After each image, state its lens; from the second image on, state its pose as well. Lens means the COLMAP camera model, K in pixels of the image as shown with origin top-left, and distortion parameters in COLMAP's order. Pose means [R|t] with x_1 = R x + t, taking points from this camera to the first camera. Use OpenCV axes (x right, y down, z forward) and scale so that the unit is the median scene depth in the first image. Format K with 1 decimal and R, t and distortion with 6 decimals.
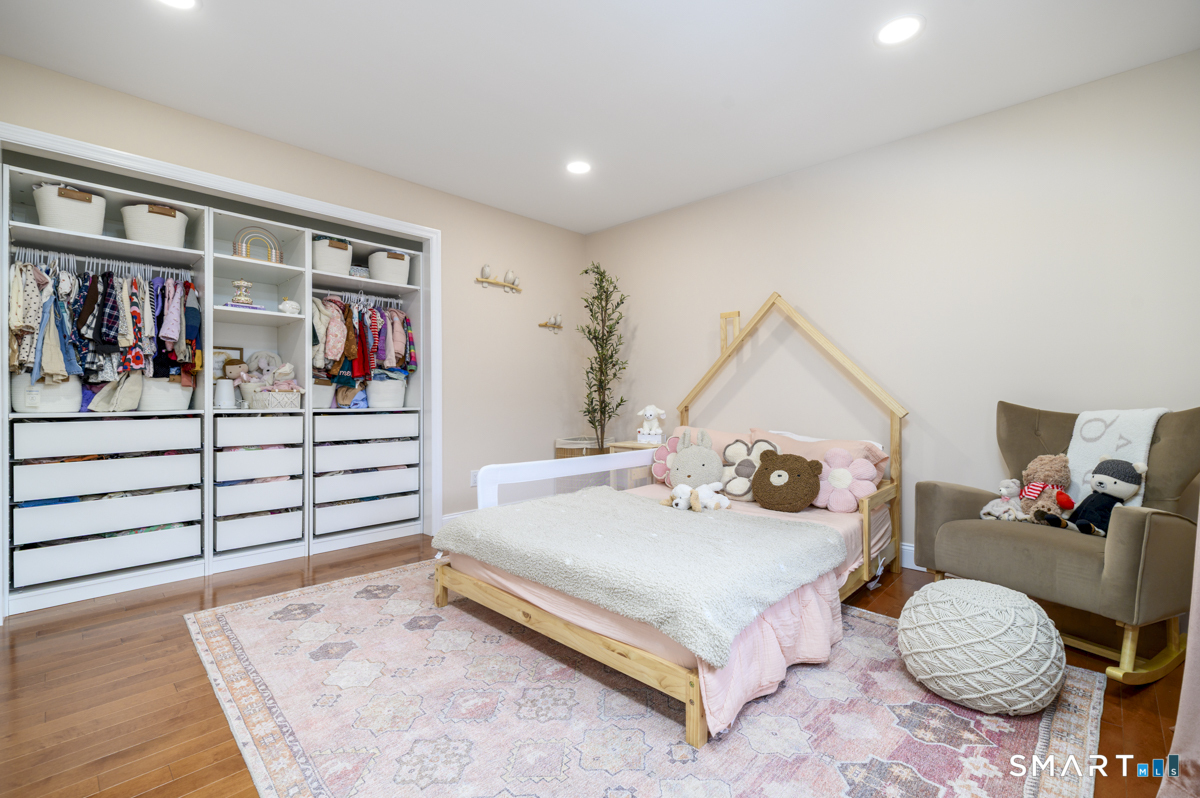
lens RADIAL K [[524.9, 0, 593.7], [0, 524.9, 396.9], [0, 0, 1]] dist [-0.000334, -0.001374]
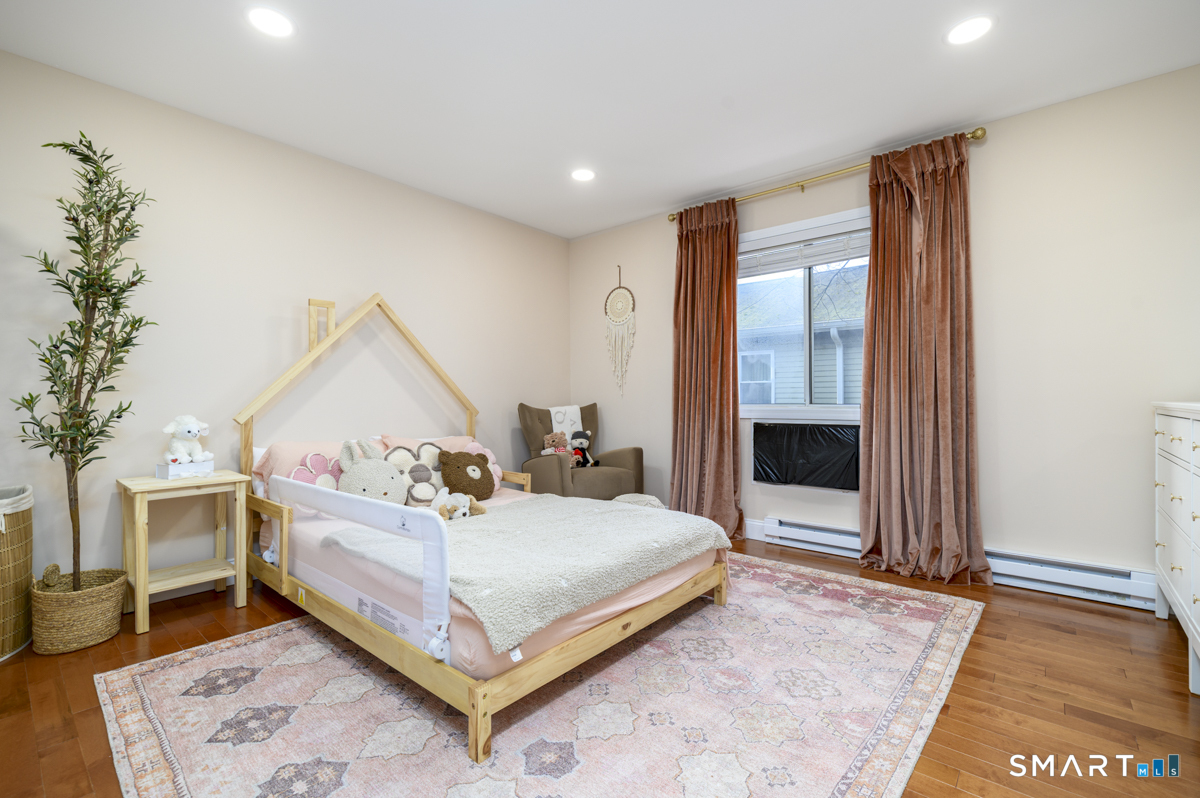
lens RADIAL K [[524.9, 0, 594.0], [0, 524.9, 398.5], [0, 0, 1]] dist [-0.000334, -0.001374]
pose [[-0.056439, 0.002917, 0.998402, -1.144026], [0.007380, 0.999970, -0.002504, -0.000305], [-0.998379, 0.007227, -0.056459, 1.167313]]
